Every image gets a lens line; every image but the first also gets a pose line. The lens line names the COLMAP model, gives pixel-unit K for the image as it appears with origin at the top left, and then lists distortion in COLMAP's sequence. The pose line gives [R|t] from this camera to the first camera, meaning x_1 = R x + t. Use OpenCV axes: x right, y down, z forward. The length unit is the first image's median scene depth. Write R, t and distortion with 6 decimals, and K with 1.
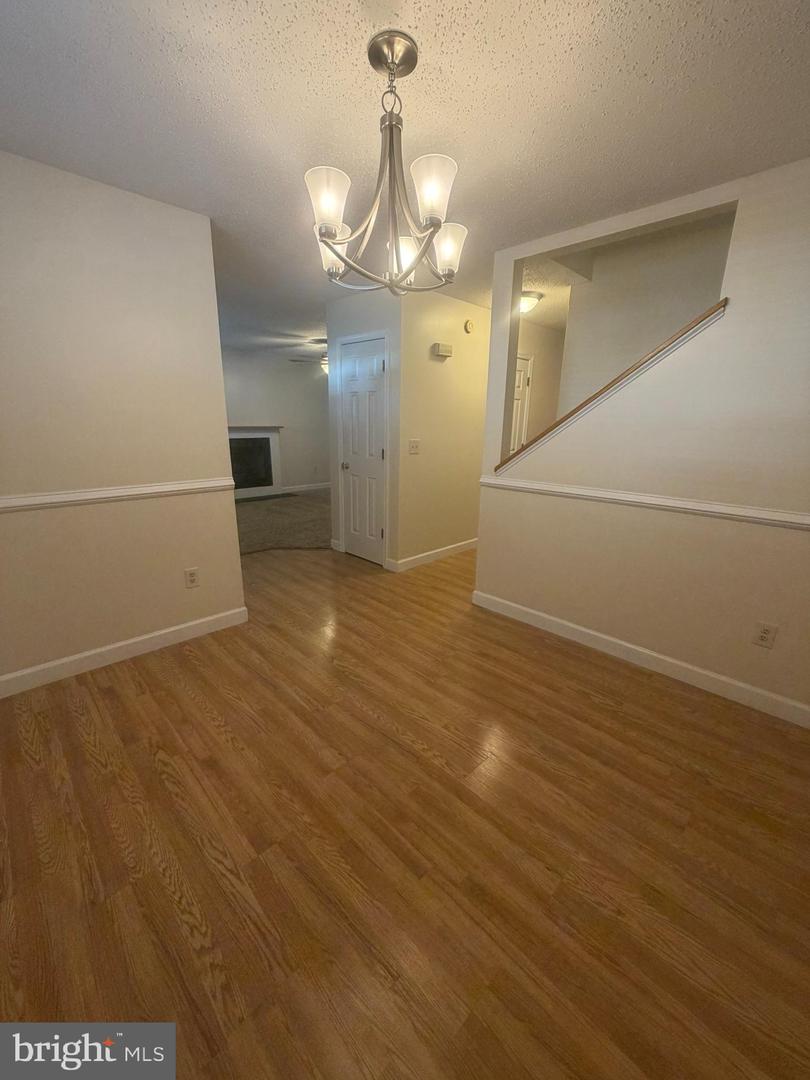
lens RADIAL K [[431.9, 0, 404.2], [0, 431.9, 539.0], [0, 0, 1]] dist [-0.000780, 0.000533]
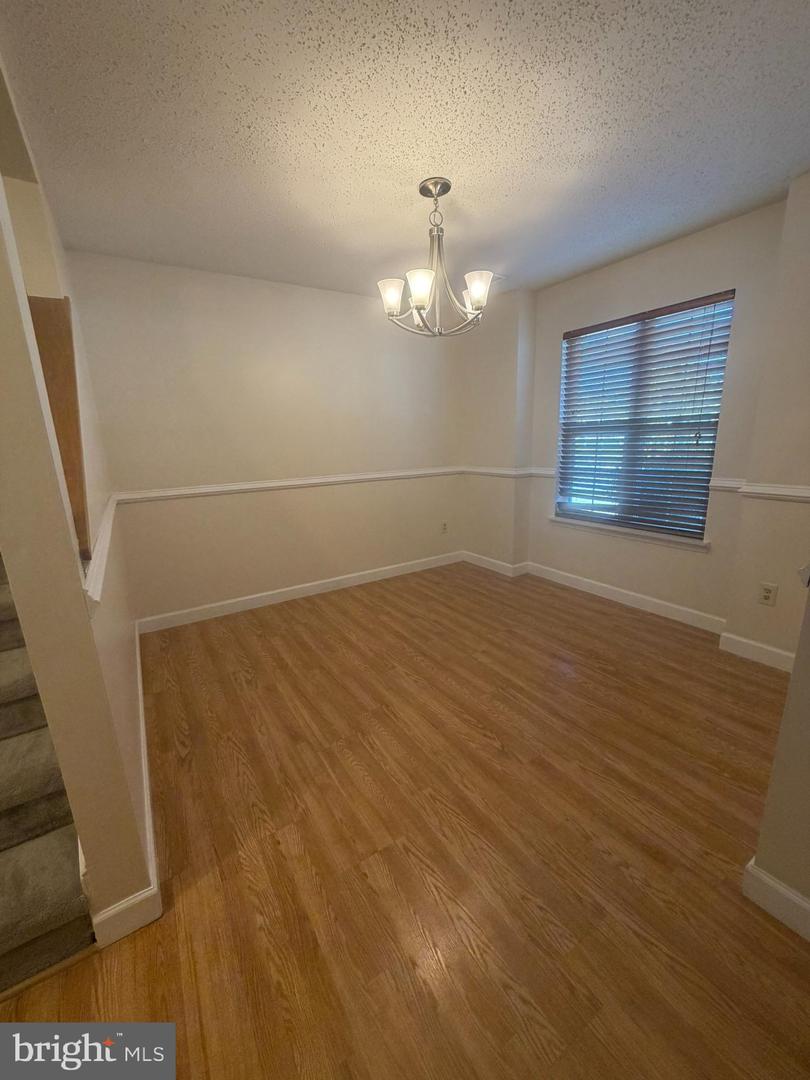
lens RADIAL K [[431.9, 0, 406.8], [0, 431.9, 540.0], [0, 0, 1]] dist [-0.000780, 0.000533]
pose [[-0.978726, -0.033021, 0.202498, -0.160740], [0.070410, 0.872971, 0.482664, -0.428427], [-0.192713, 0.486653, -0.852074, 1.649519]]
